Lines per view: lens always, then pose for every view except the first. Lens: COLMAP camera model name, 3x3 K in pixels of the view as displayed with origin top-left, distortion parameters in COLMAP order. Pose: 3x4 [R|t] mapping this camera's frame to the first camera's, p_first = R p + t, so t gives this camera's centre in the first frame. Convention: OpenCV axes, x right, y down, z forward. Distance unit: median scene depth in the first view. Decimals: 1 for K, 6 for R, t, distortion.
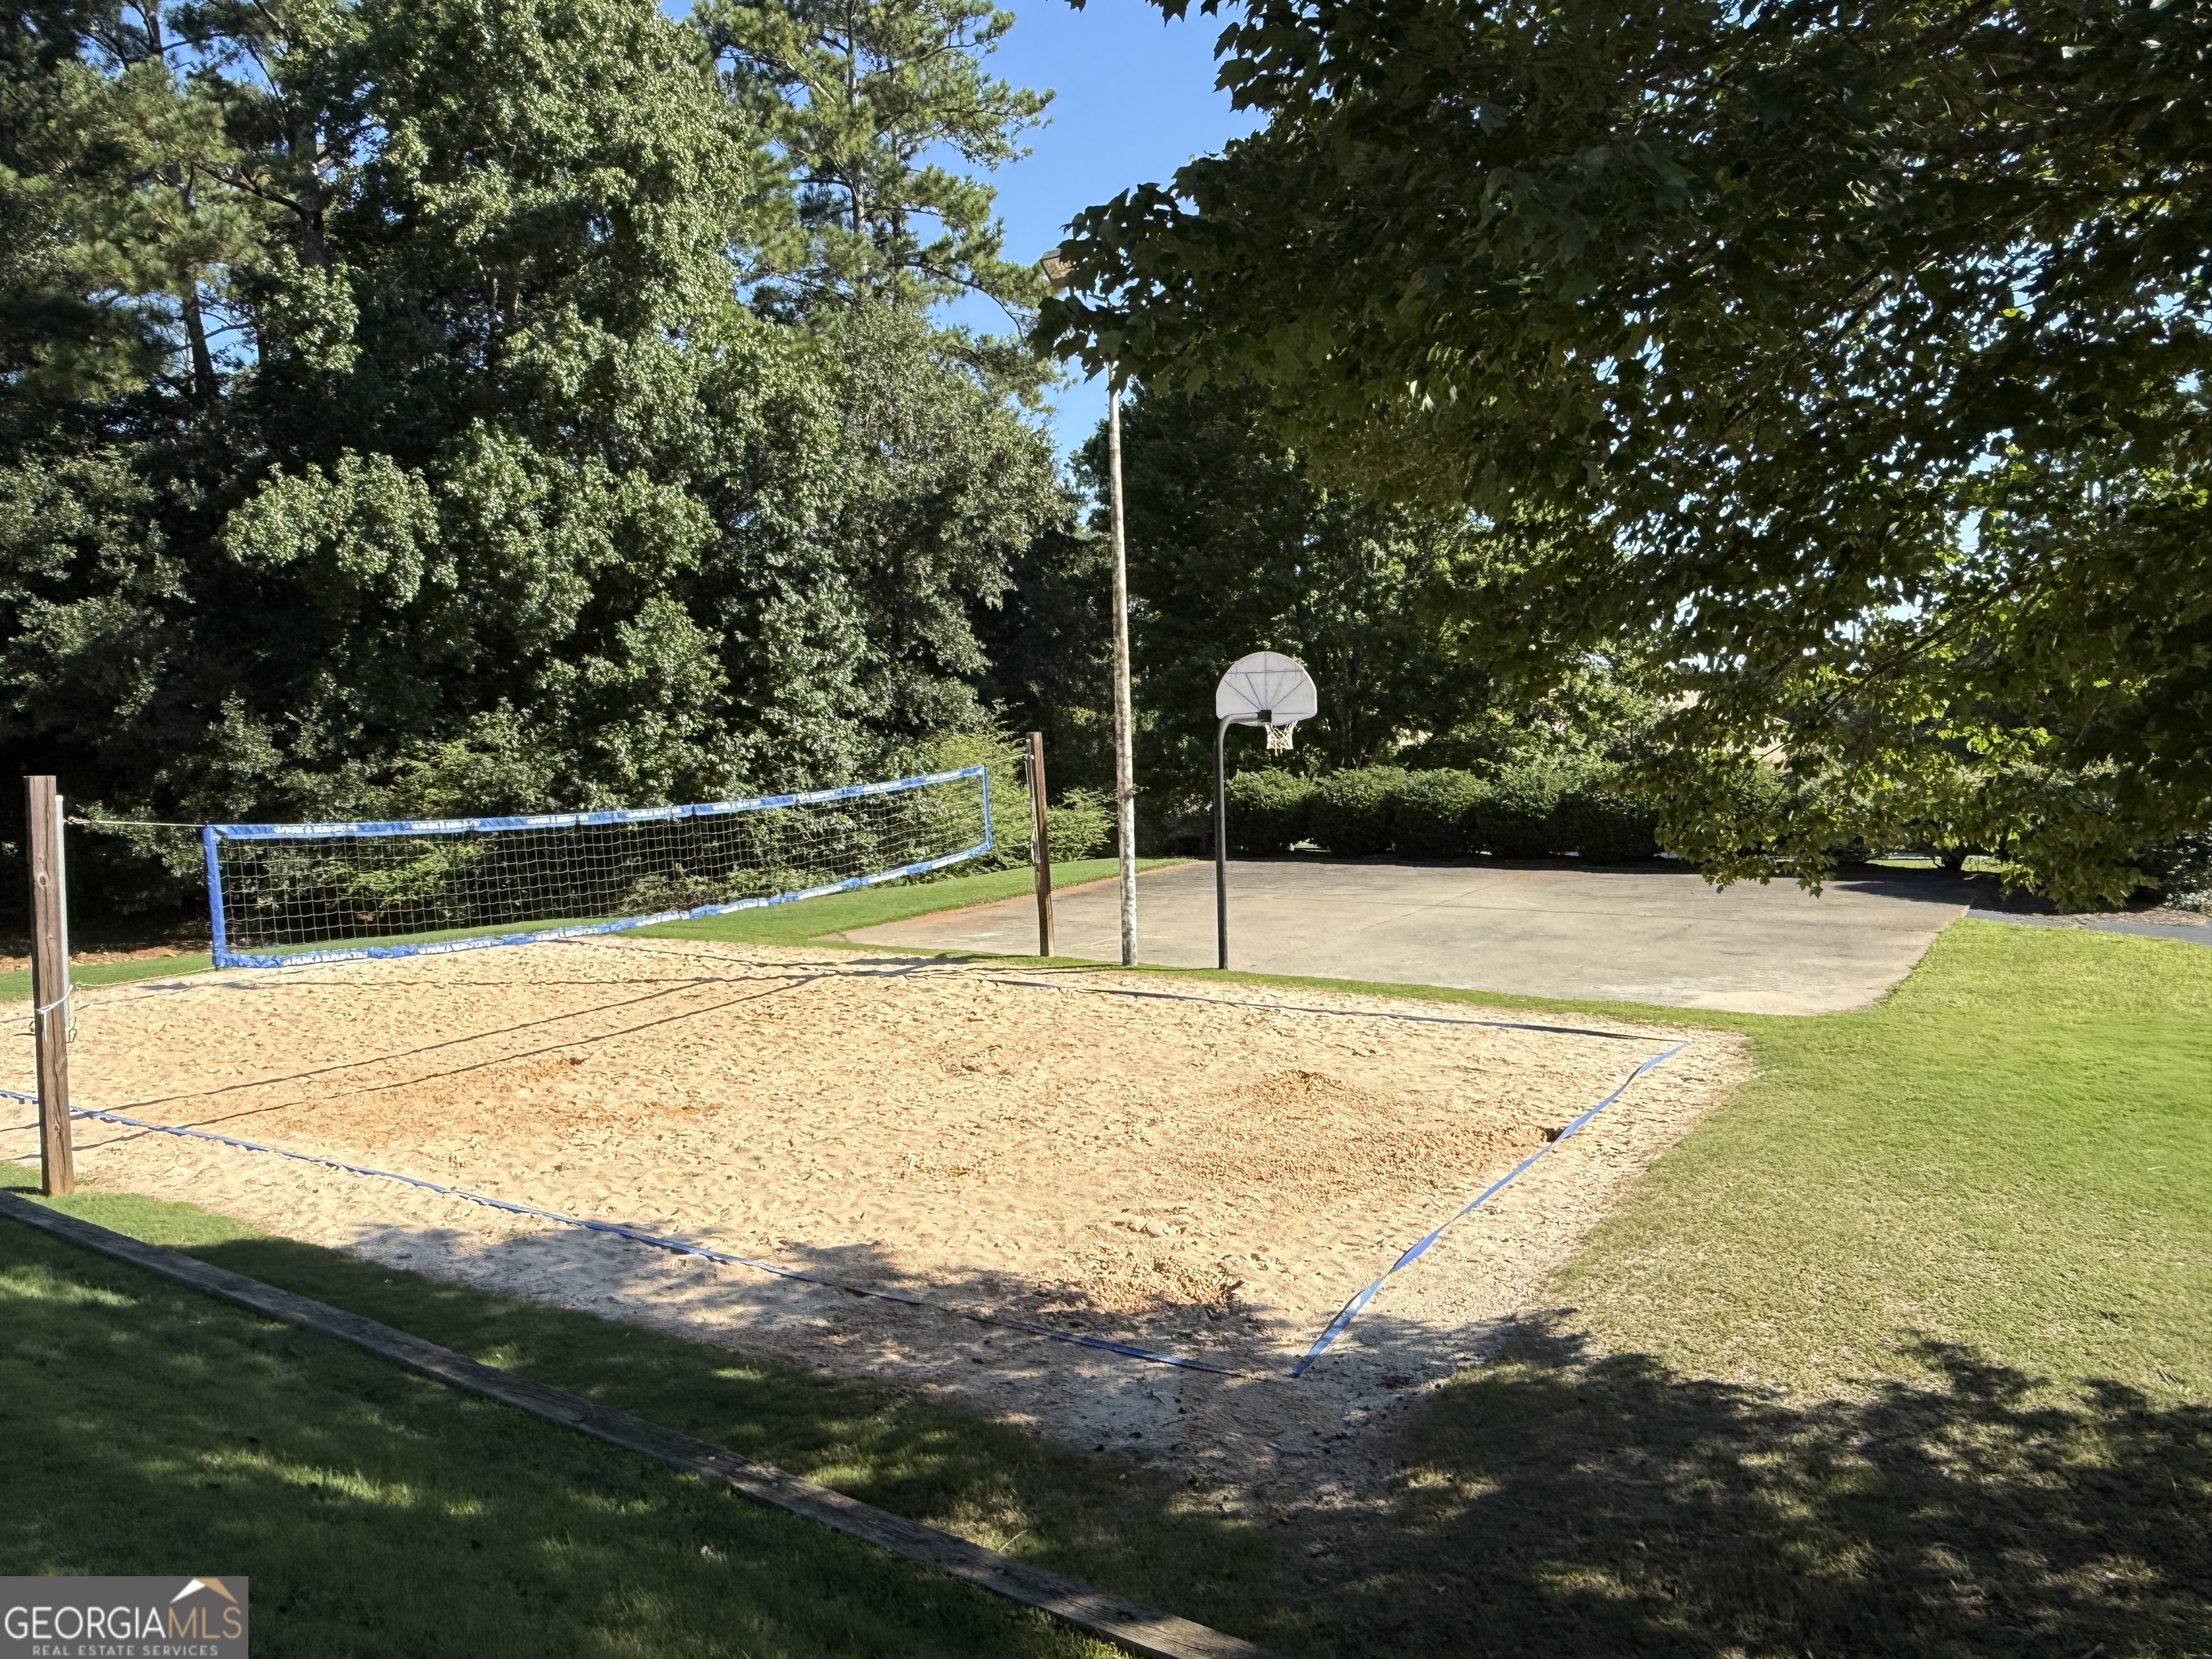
lens RADIAL K [[1743.5, 0, 1106.0], [0, 1743.5, 829.5], [0, 0, 1]] dist [-0.002444, -0.002253]
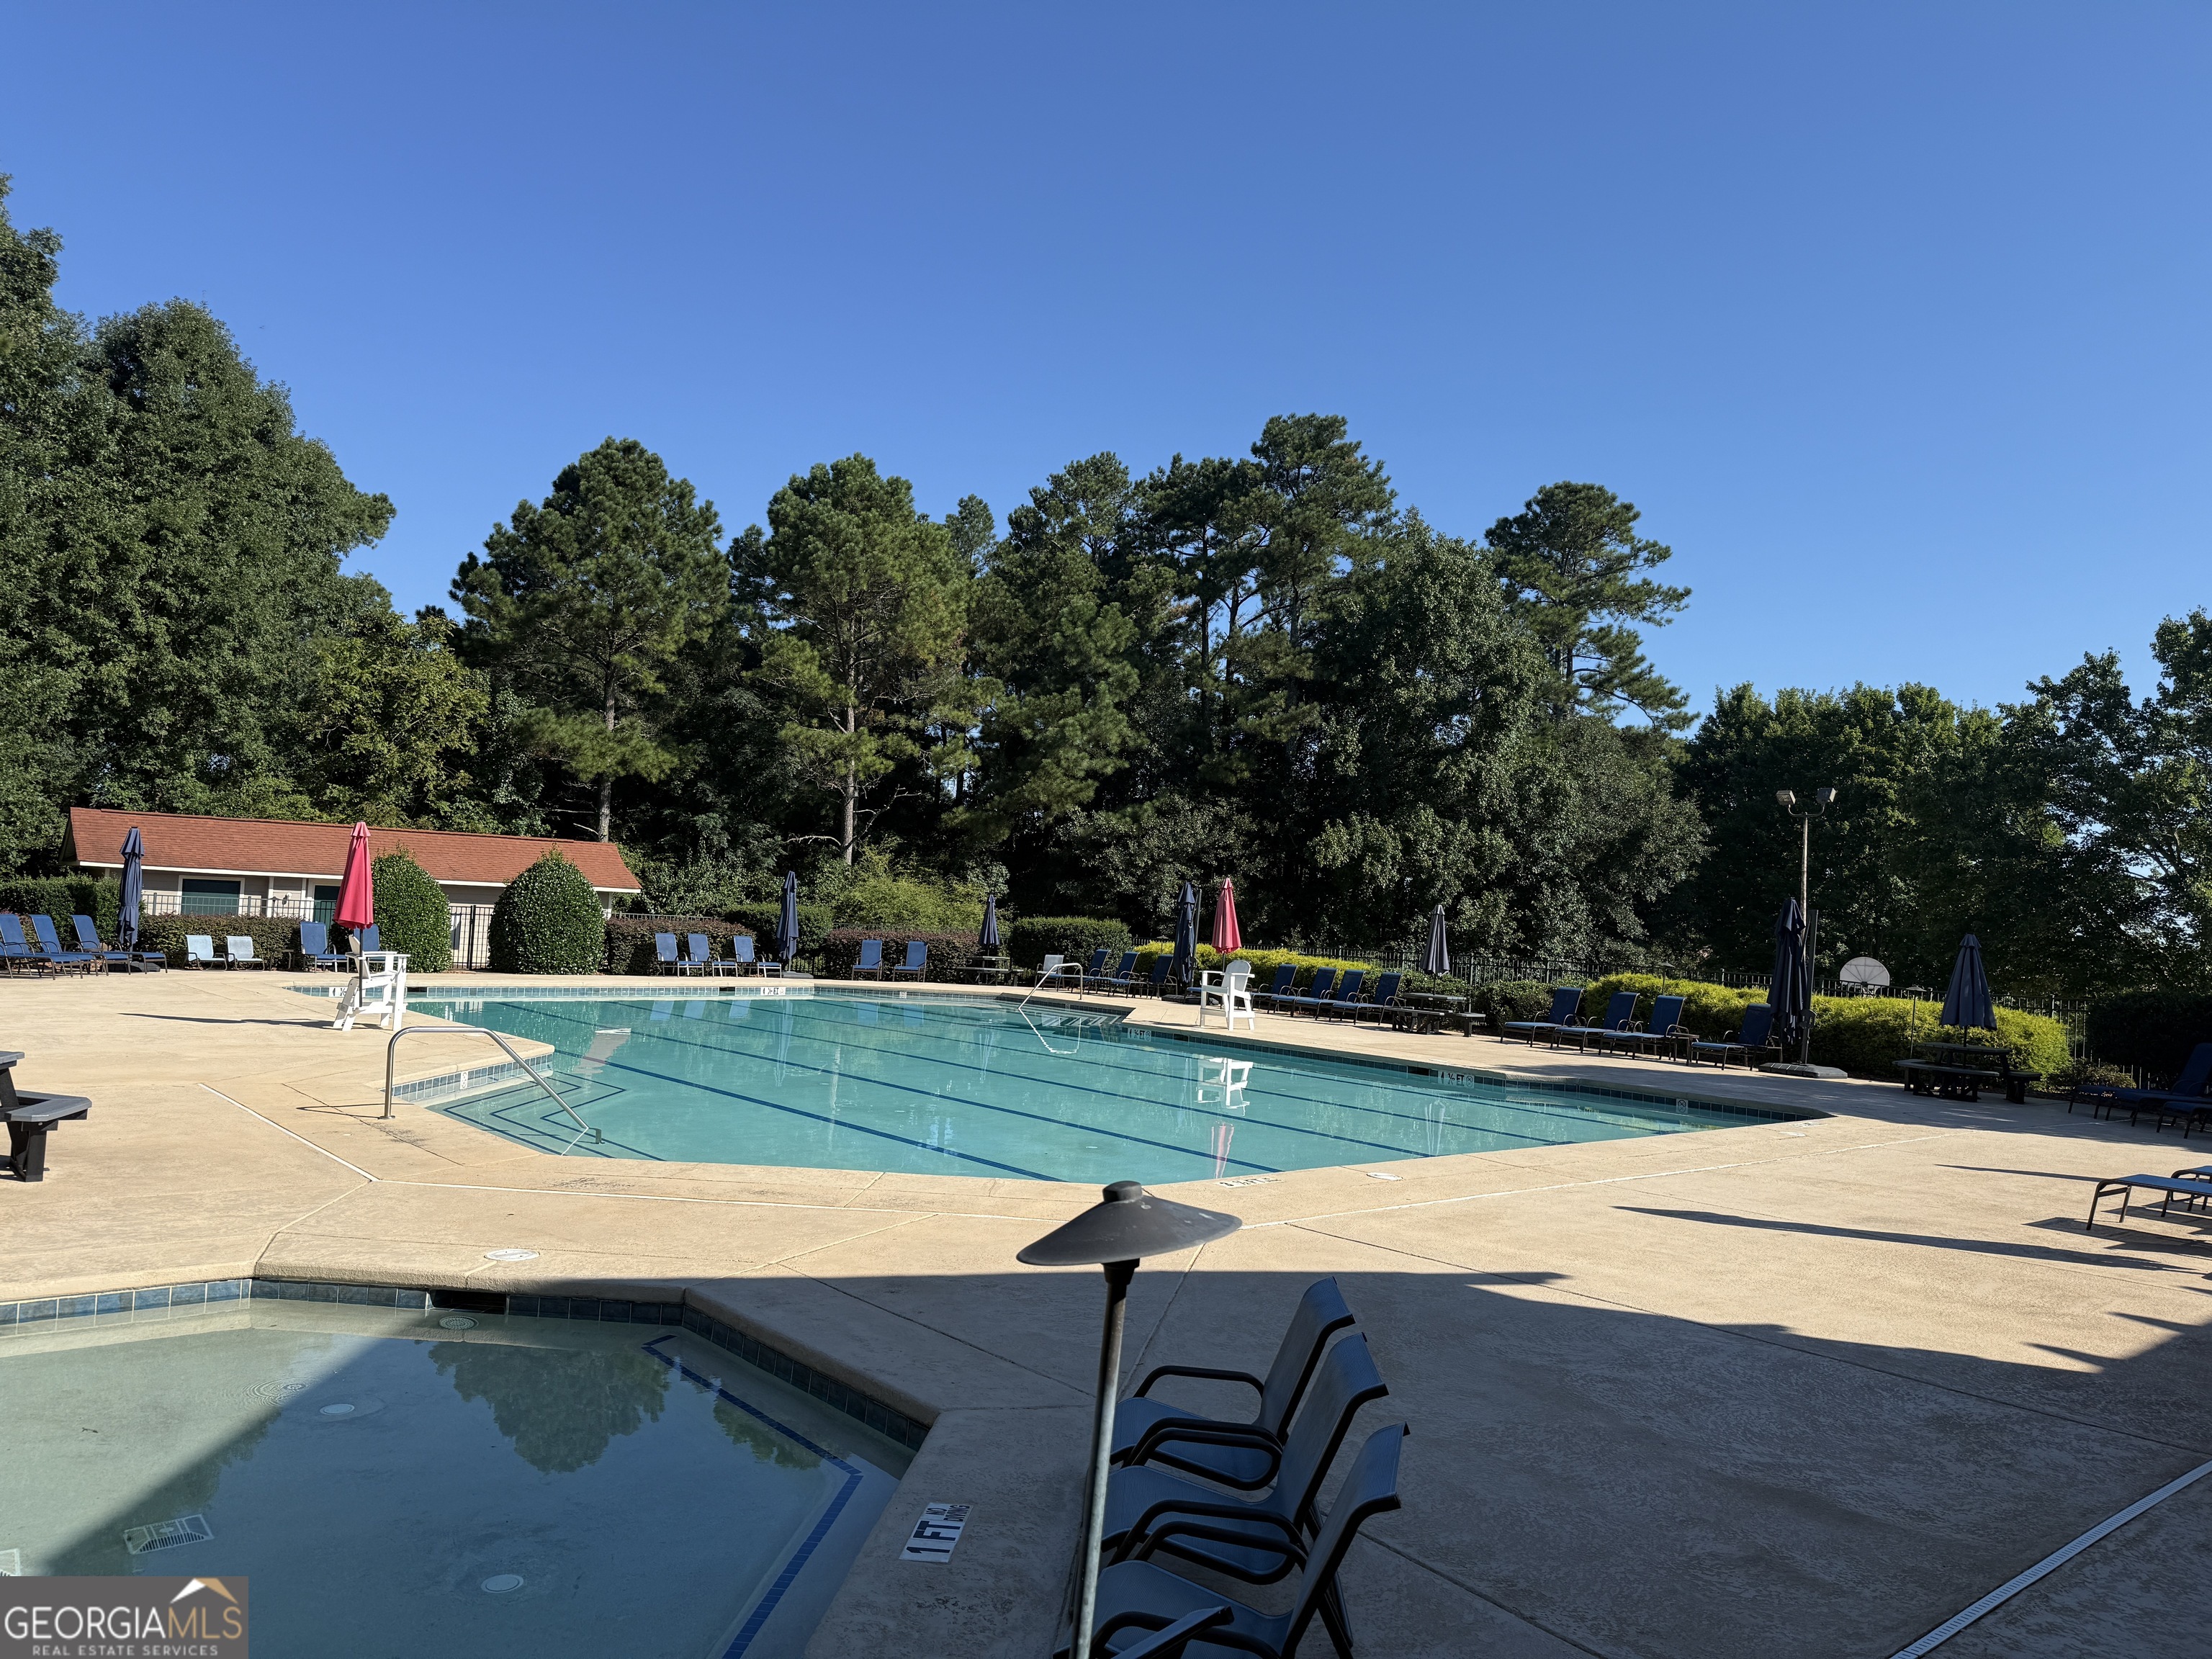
lens RADIAL K [[1559.2, 0, 1106.0], [0, 1559.2, 829.5], [0, 0, 1]] dist [0.007340, 0.000226]
pose [[0.951028, 0.054015, -0.304348, -0.134784], [-0.095124, 0.987974, -0.121899, 0.051427], [0.294104, 0.144880, 0.944729, -0.763166]]
